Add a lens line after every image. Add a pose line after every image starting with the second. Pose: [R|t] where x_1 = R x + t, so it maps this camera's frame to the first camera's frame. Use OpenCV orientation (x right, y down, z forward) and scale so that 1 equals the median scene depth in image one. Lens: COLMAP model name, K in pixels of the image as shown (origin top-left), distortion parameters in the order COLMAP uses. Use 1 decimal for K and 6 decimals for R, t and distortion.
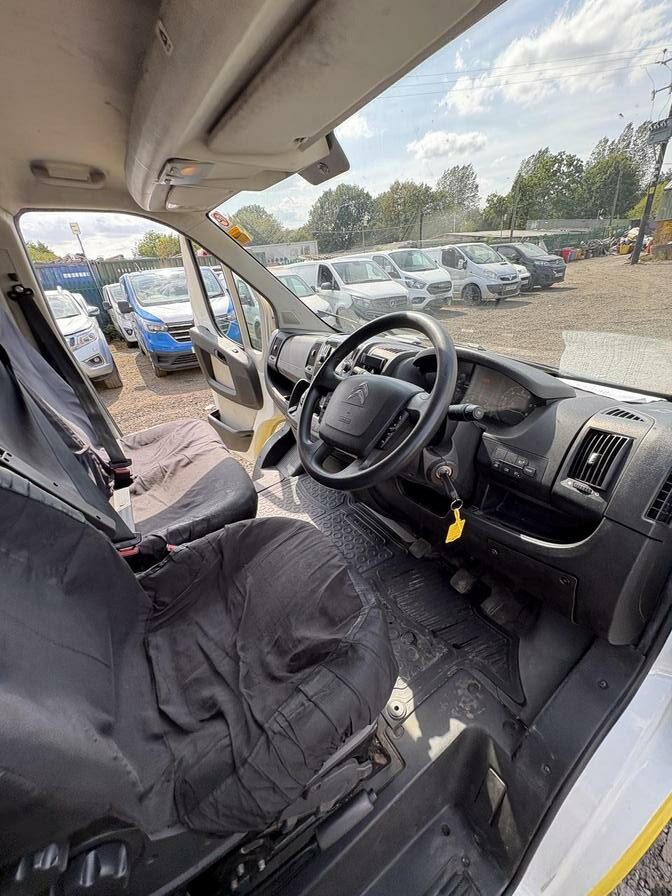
lens RADIAL K [[361.2, 0, 338.7], [0, 361.2, 457.1], [0, 0, 1]] dist [0.000936, -0.000278]
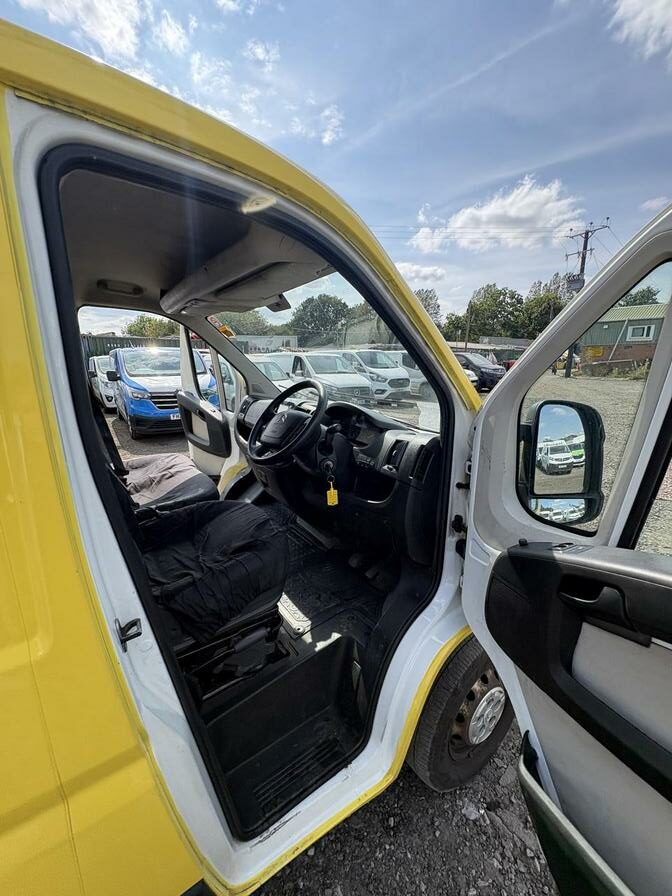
lens RADIAL K [[361.2, 0, 338.7], [0, 361.2, 457.1], [0, 0, 1]] dist [0.000936, -0.000278]
pose [[0.994982, 0.061293, 0.079084, 0.038592], [-0.042307, 0.973990, -0.222606, 0.077826], [-0.090671, 0.218143, 0.971696, -0.146653]]
